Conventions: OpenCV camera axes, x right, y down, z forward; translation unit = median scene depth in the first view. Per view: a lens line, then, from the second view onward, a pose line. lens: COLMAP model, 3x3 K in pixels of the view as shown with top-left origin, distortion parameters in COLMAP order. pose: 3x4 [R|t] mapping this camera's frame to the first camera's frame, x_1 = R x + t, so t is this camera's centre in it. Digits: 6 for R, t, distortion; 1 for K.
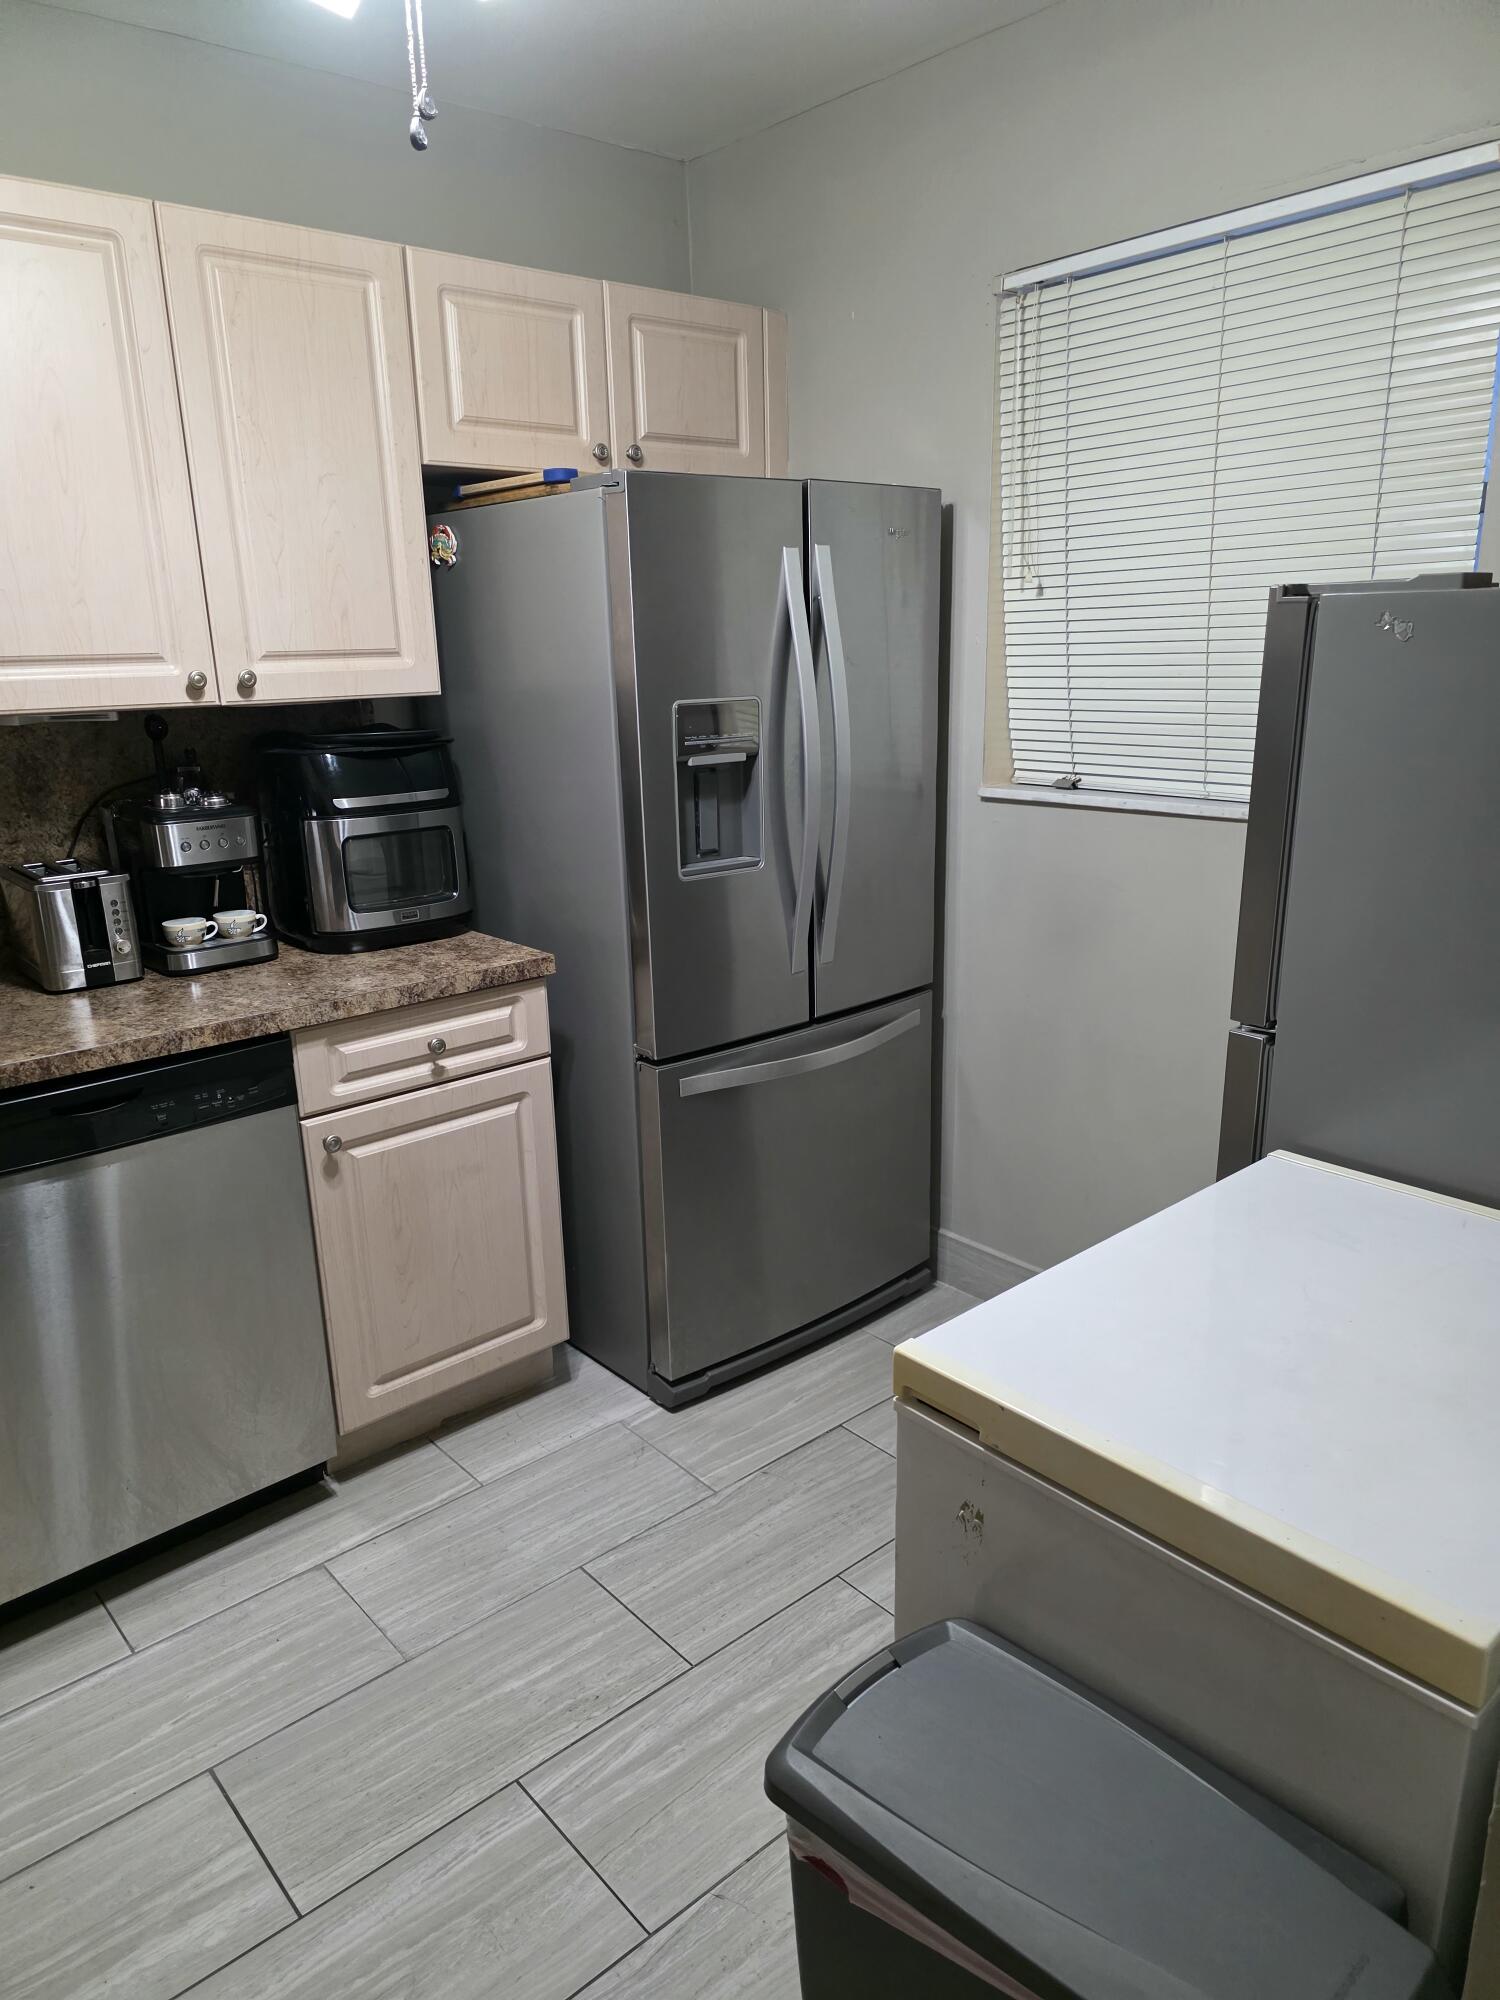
lens RADIAL K [[1345.5, 0, 733.0], [0, 1345.5, 1013.7], [0, 0, 1]] dist [0.061164, -0.055700]
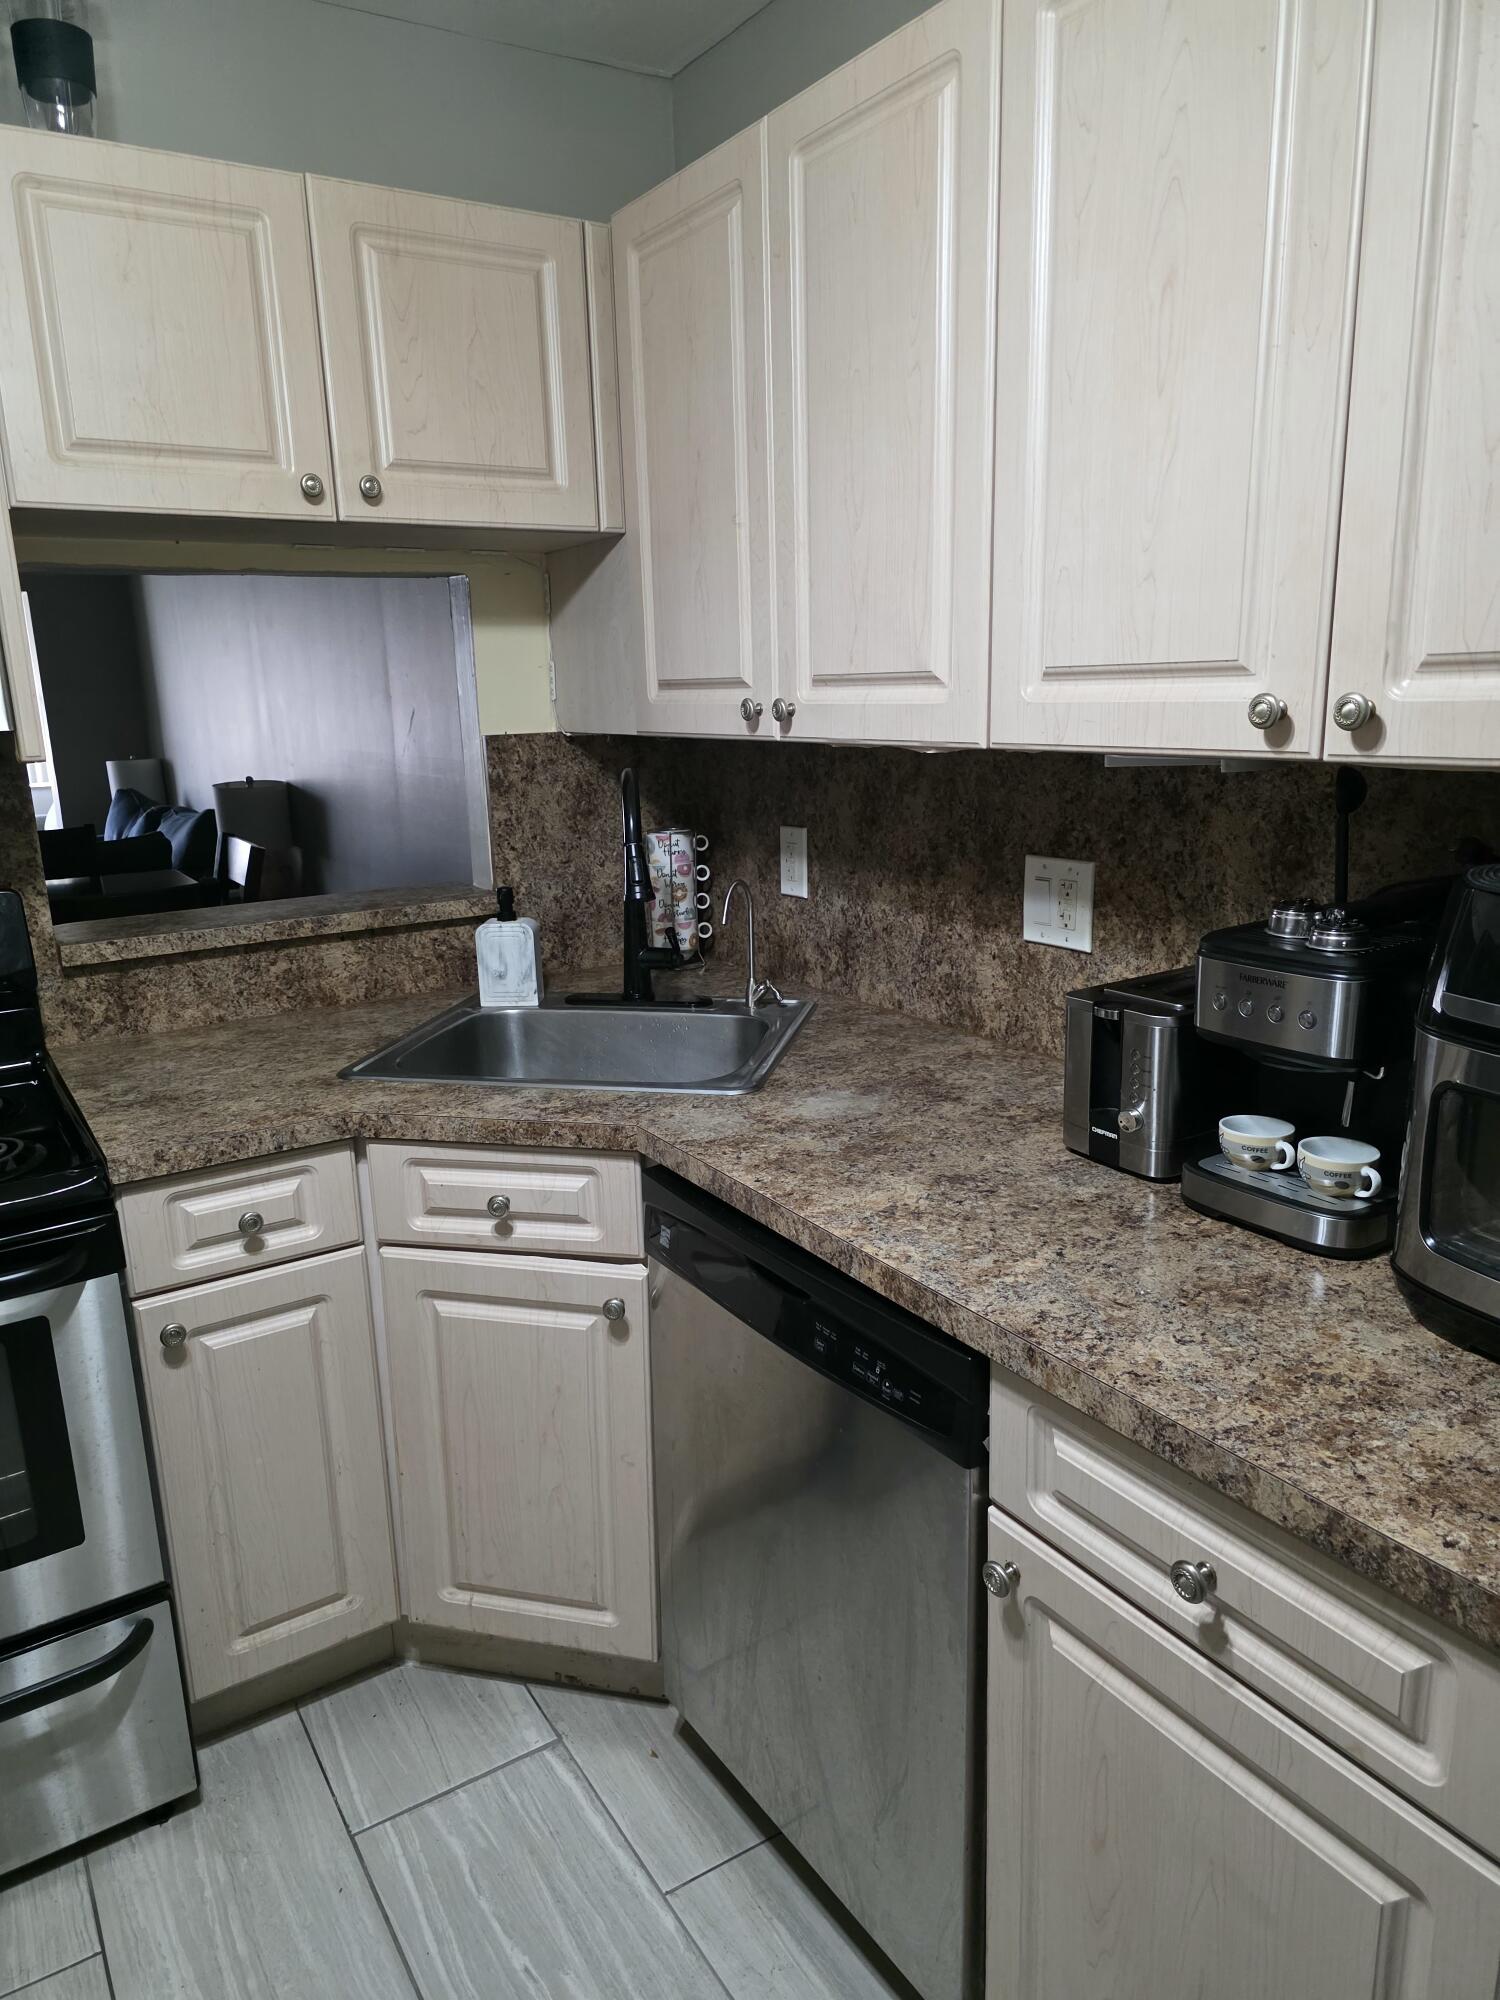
lens RADIAL K [[1345.5, 0, 753.7], [0, 1345.5, 1001.5], [0, 0, 1]] dist [0.061164, -0.055700]
pose [[-0.155088, 0.252648, -0.955048, 0.168569], [-0.235548, 0.929406, 0.284114, -0.240545], [0.959409, 0.269023, -0.084629, 0.874316]]
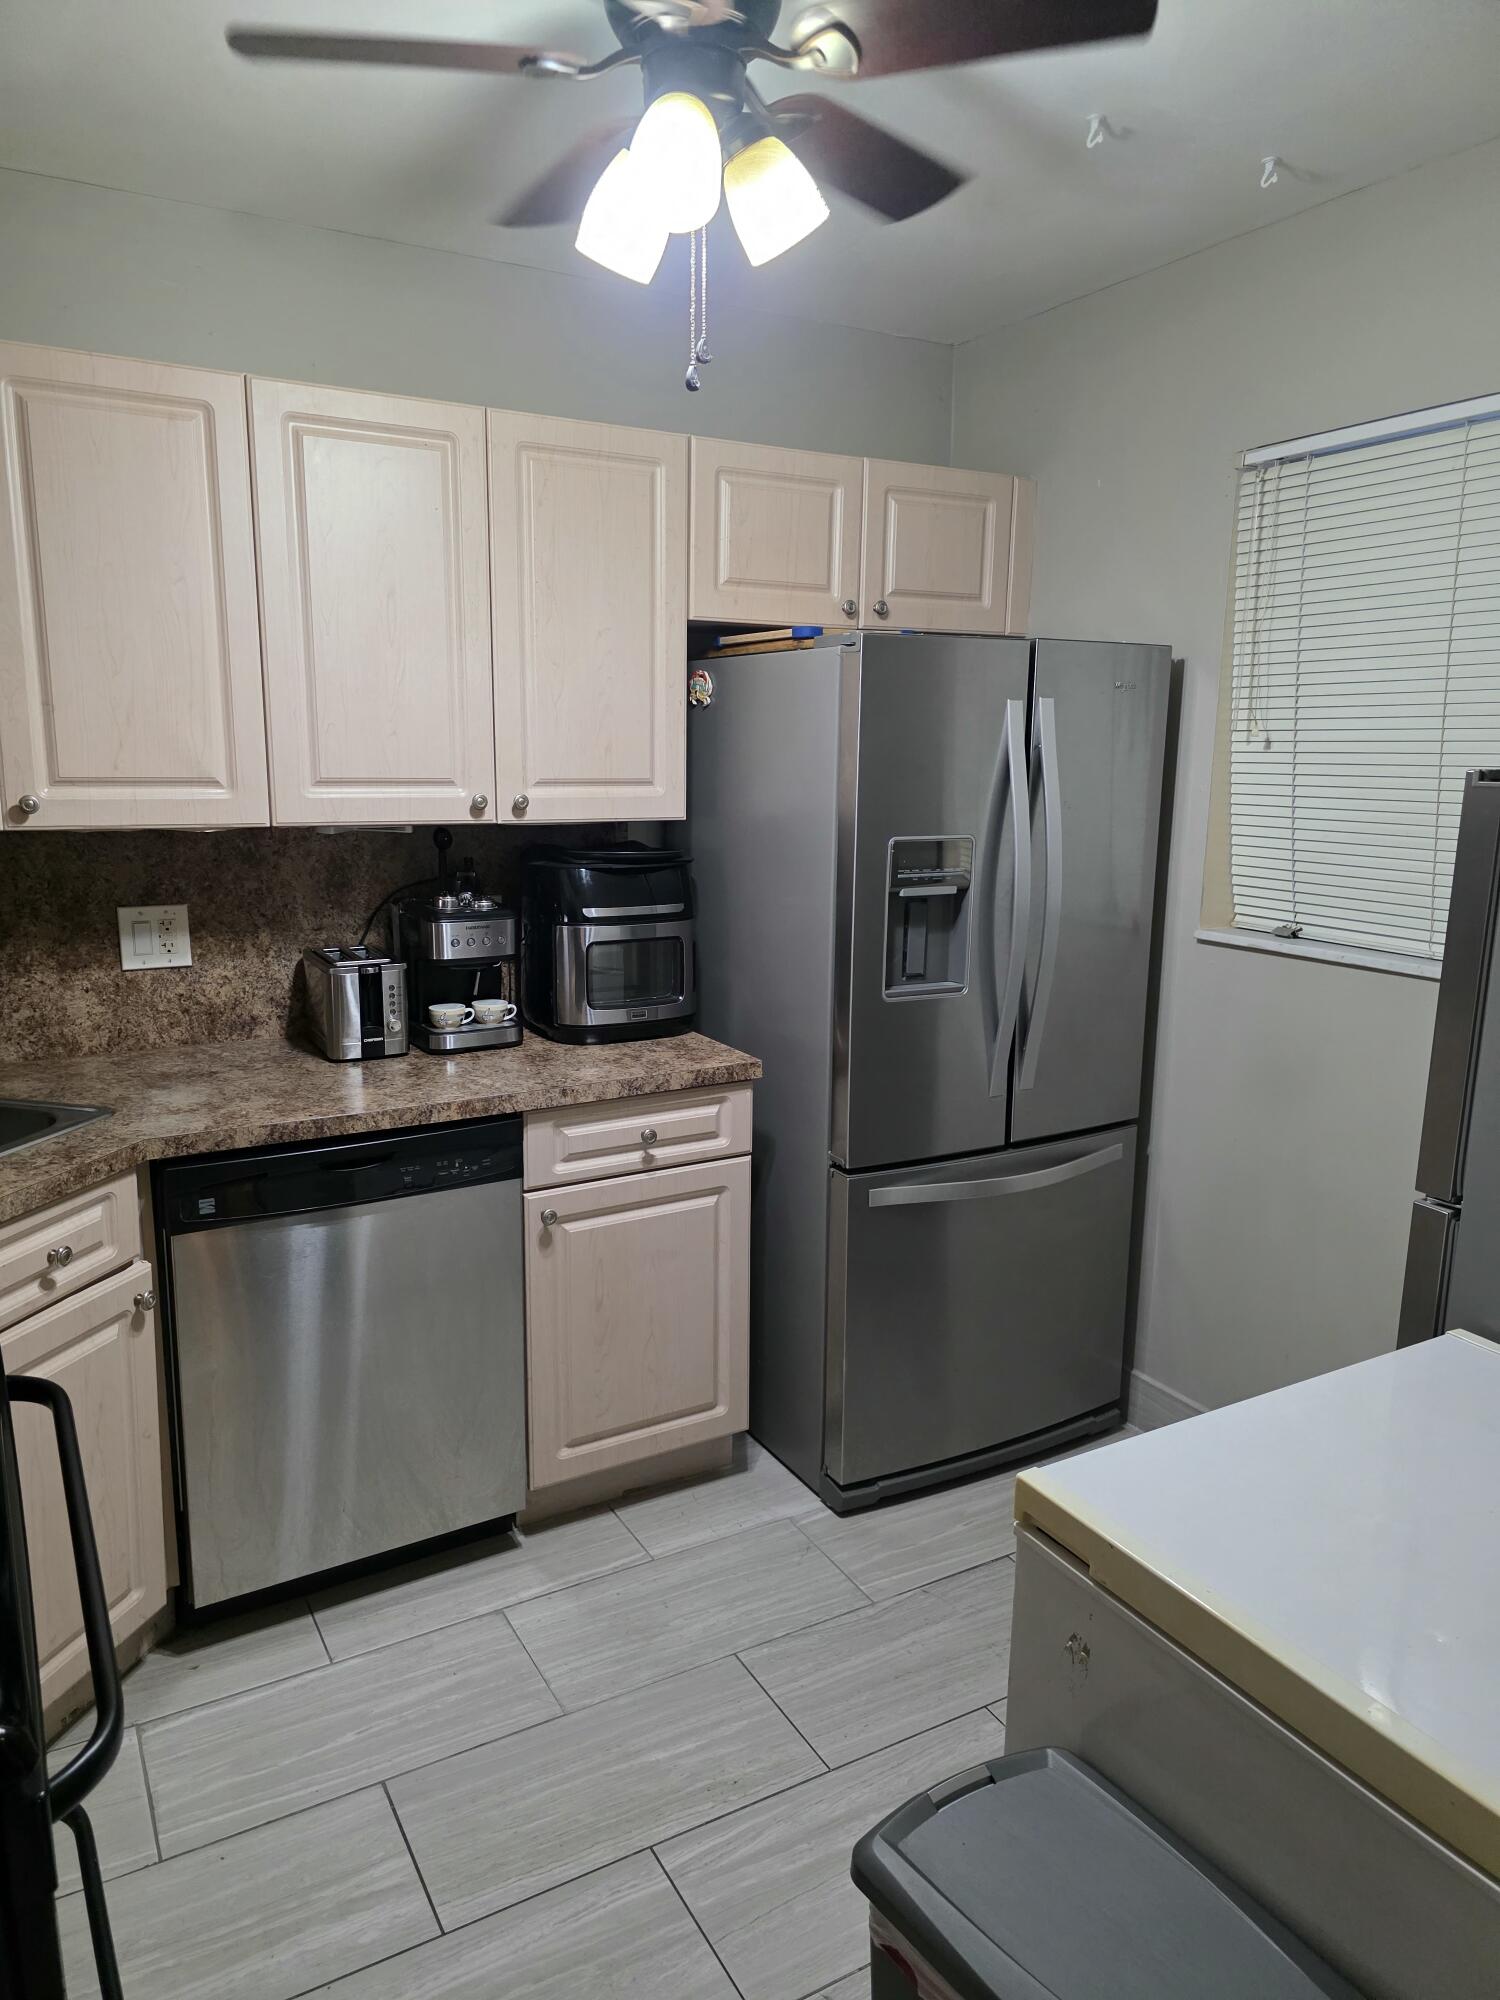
lens RADIAL K [[1345.5, 0, 716.4], [0, 1345.5, 980.0], [0, 0, 1]] dist [0.061164, -0.055700]
pose [[0.978044, 0.069435, -0.196492, 0.039664], [-0.087718, 0.992433, -0.085922, -0.013321], [0.189039, 0.101271, 0.976734, -0.068865]]
